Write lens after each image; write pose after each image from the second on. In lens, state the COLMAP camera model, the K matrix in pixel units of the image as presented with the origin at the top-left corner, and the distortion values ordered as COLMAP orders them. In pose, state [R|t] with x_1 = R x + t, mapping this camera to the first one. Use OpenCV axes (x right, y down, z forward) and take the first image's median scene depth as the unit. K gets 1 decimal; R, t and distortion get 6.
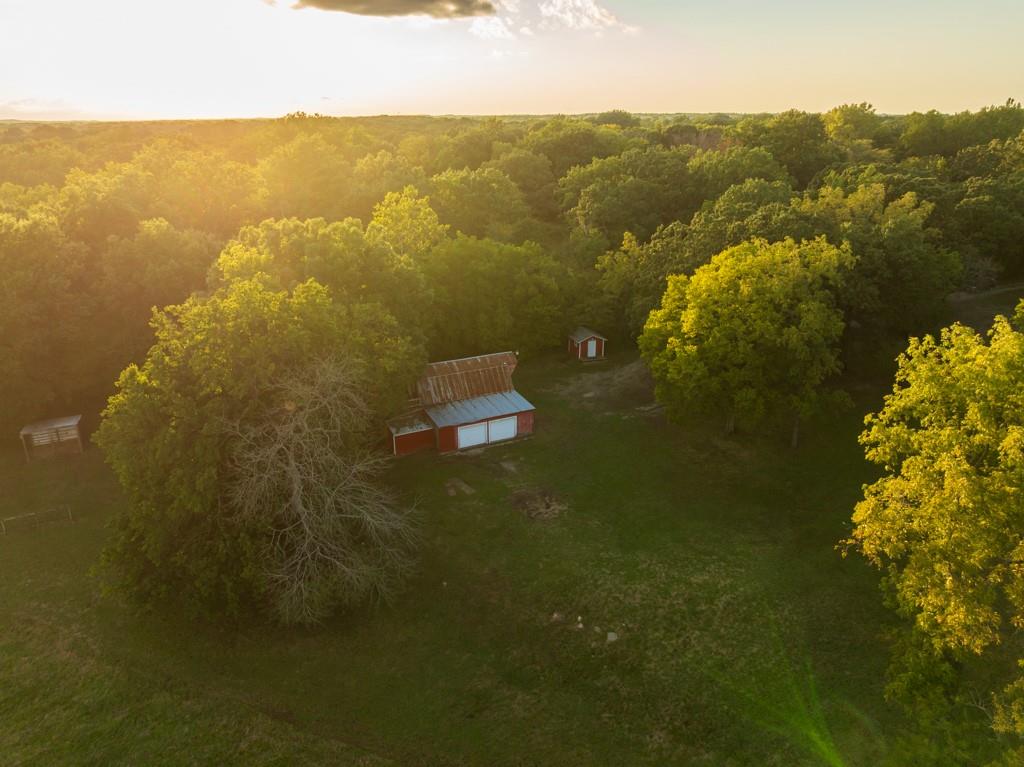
lens RADIAL K [[716.4, 0, 512.0], [0, 716.4, 383.5], [0, 0, 1]] dist [-0.045821, -0.002882]
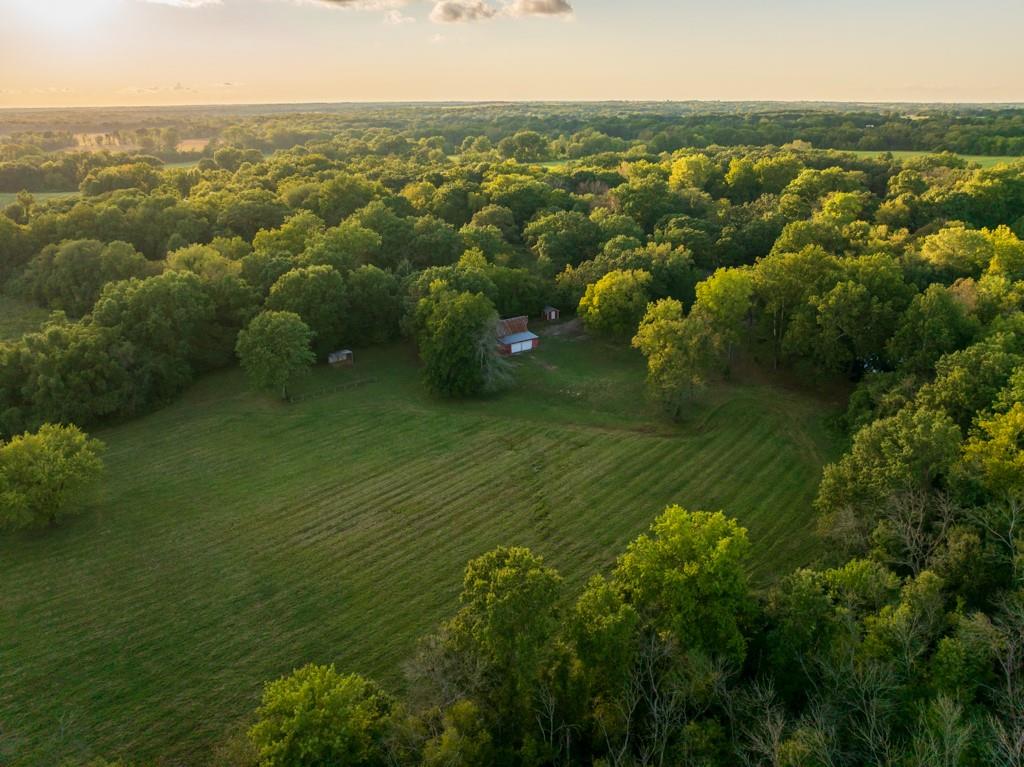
lens RADIAL K [[716.4, 0, 512.0], [0, 716.4, 383.5], [0, 0, 1]] dist [-0.045821, -0.002882]
pose [[0.991010, -0.050780, 0.123773, -0.398501], [0.048351, 0.998576, 0.022556, 0.141745], [-0.124742, -0.016368, 0.992054, -1.579373]]
